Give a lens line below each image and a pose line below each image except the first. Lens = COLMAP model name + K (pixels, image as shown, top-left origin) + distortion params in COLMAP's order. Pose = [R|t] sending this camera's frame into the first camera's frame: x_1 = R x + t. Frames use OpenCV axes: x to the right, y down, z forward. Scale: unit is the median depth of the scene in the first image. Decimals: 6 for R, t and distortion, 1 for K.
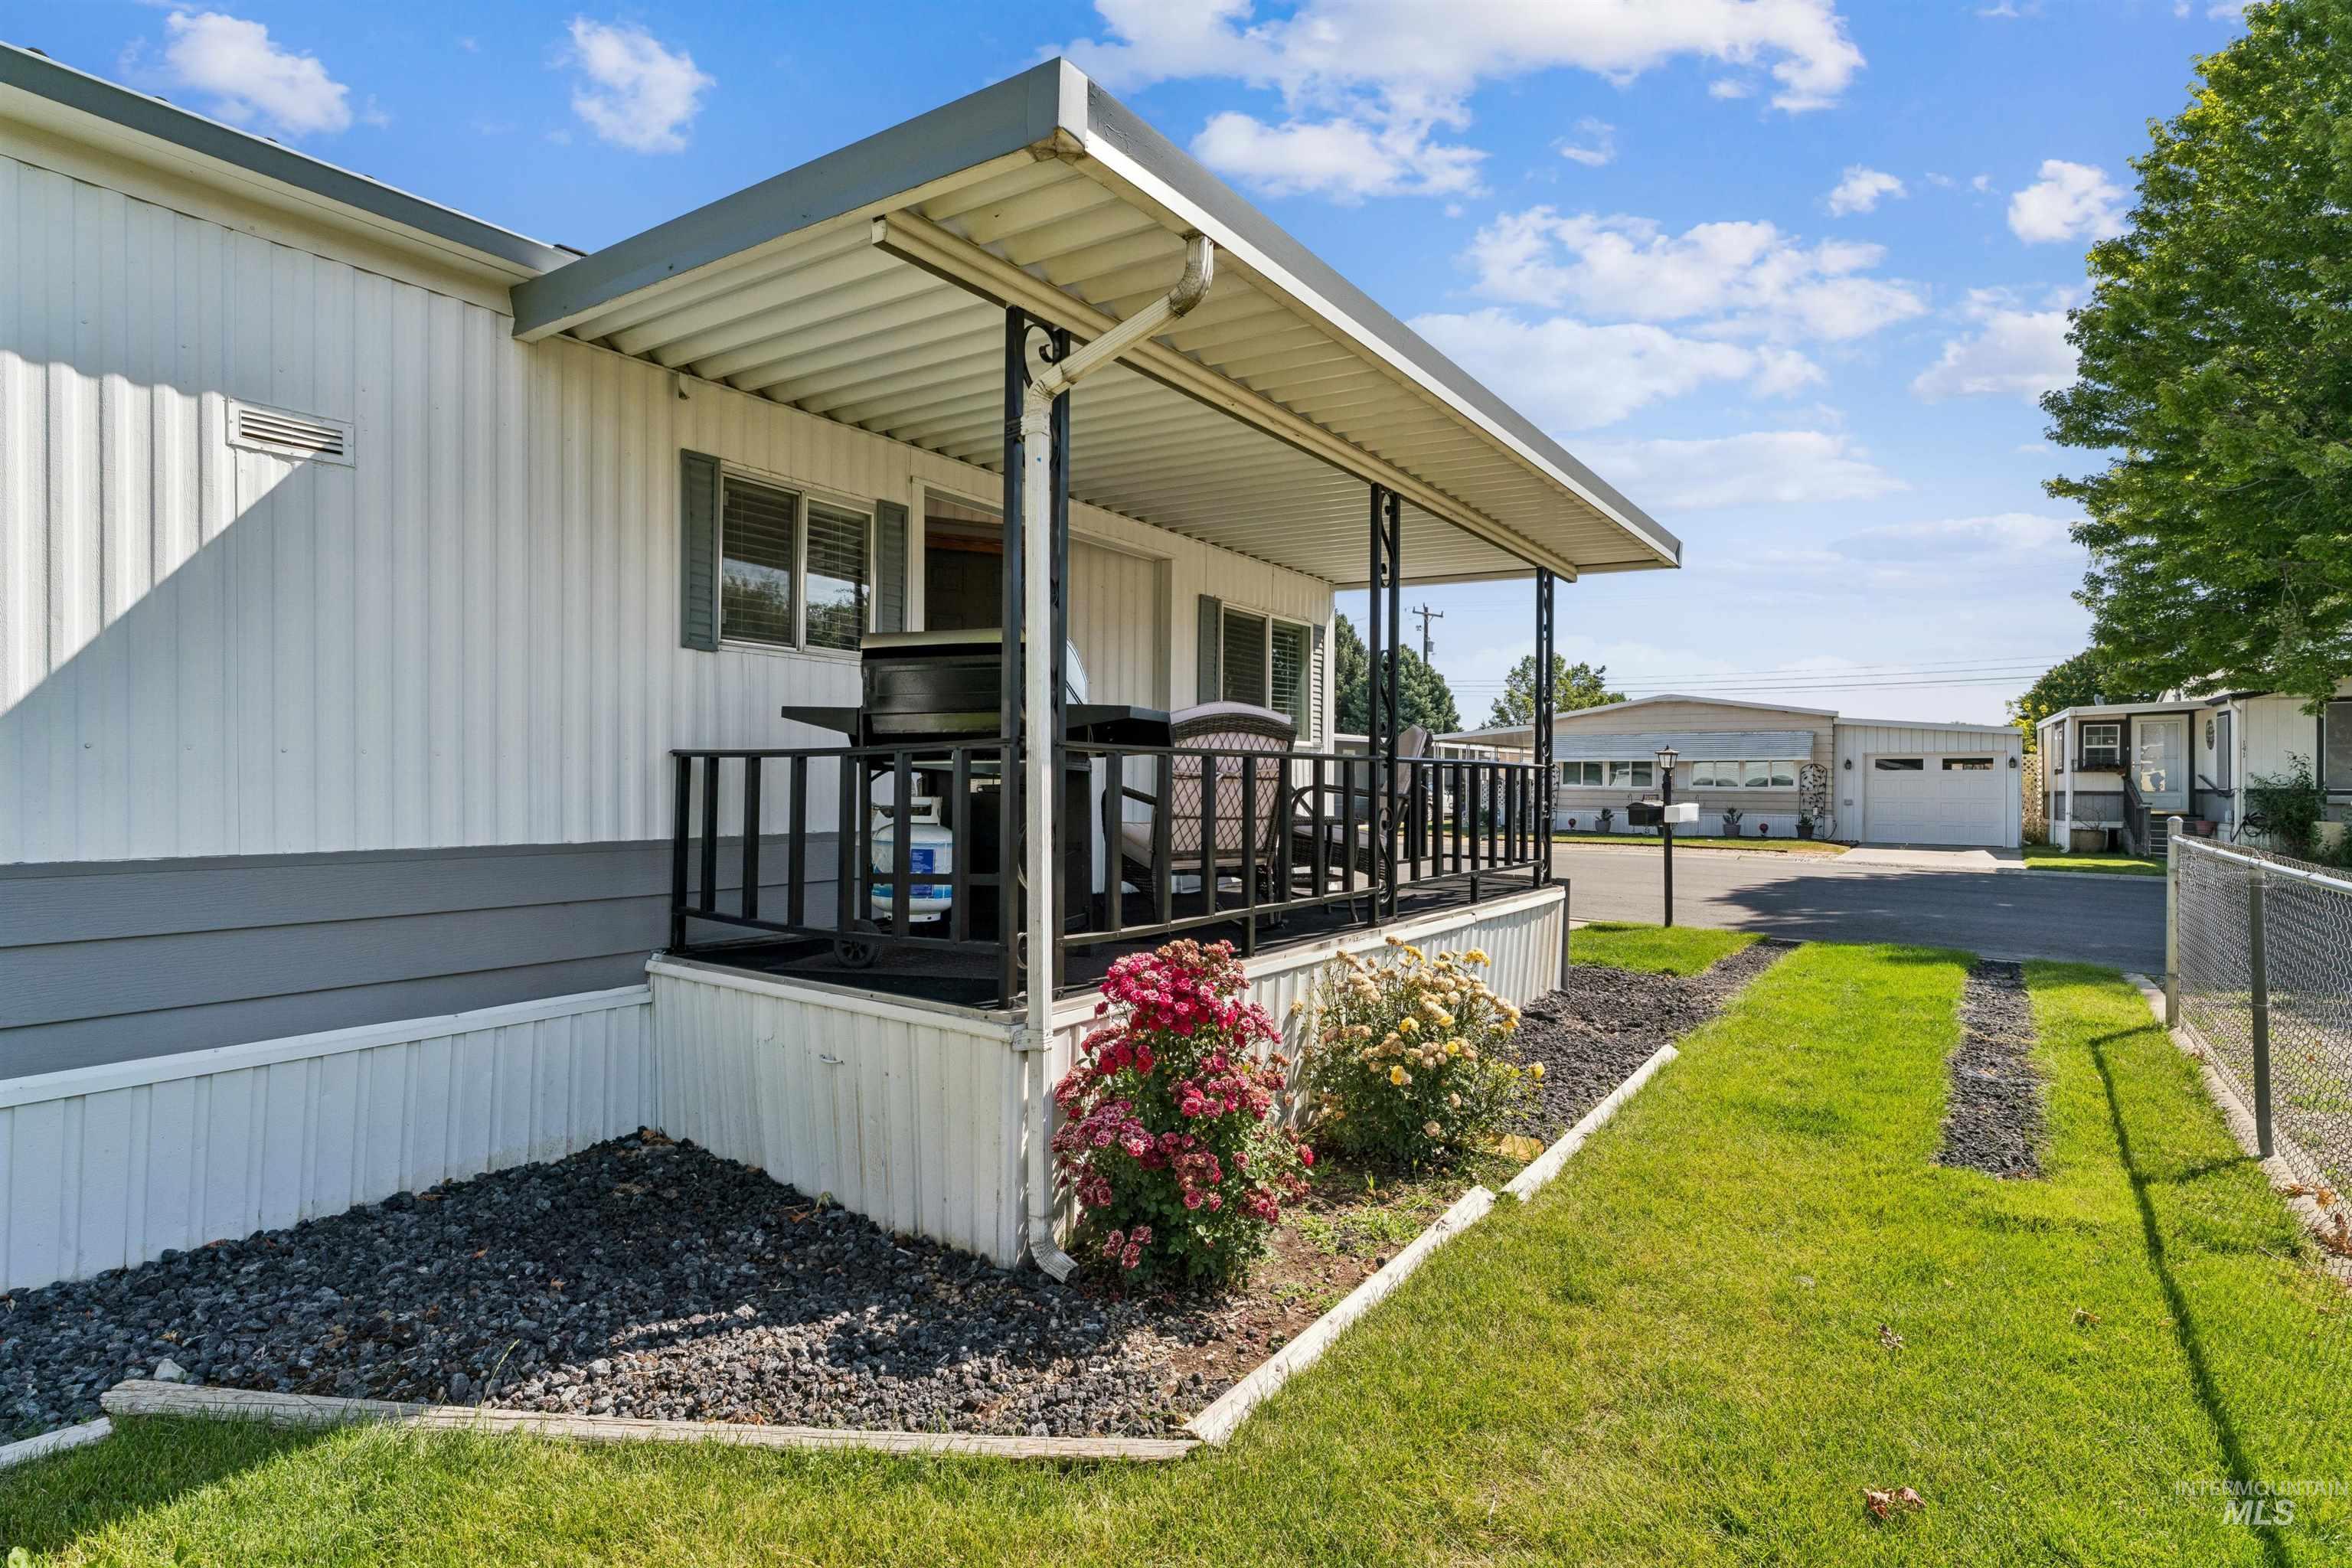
lens RADIAL K [[1120.6, 0, 1180.6], [0, 1120.6, 787.4], [0, 0, 1]] dist [0.009463, -0.000993]
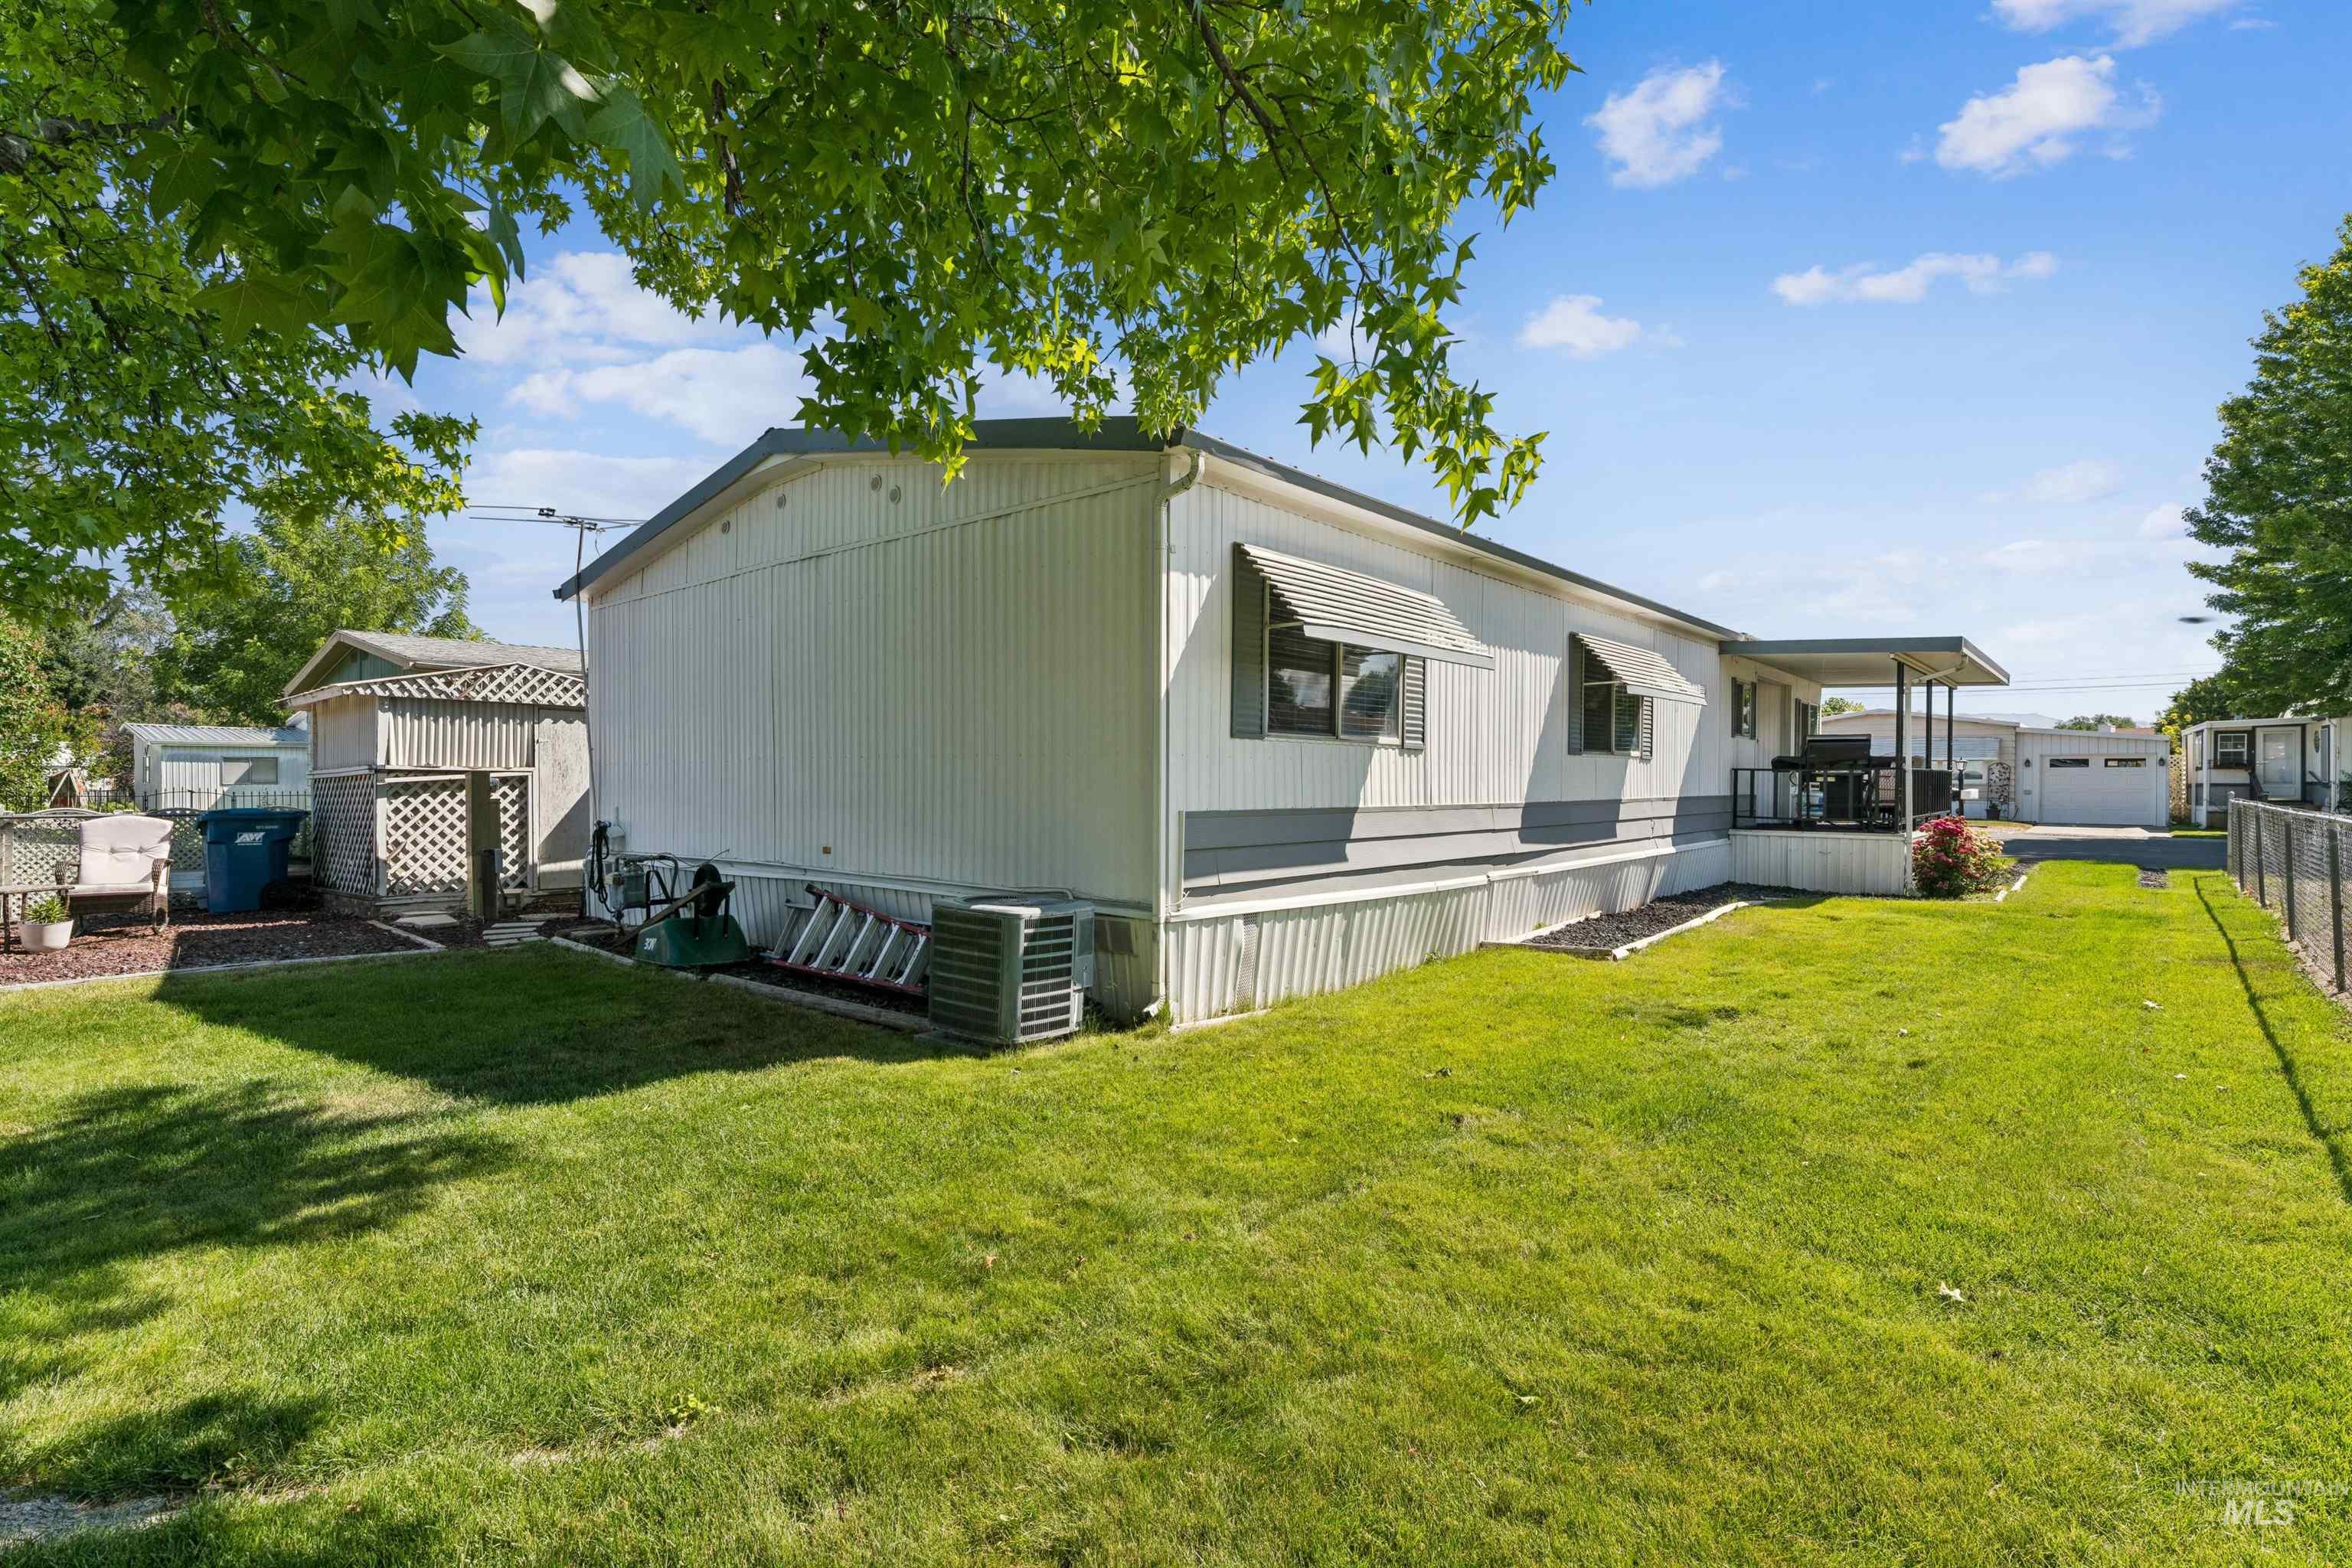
lens RADIAL K [[1120.6, 0, 1178.9], [0, 1120.6, 781.0], [0, 0, 1]] dist [0.009463, -0.000993]
pose [[0.996785, 0.001563, -0.080102, -0.331053], [-0.001534, 0.999999, 0.000423, 0.001780], [0.080102, -0.000298, 0.996787, -0.447946]]
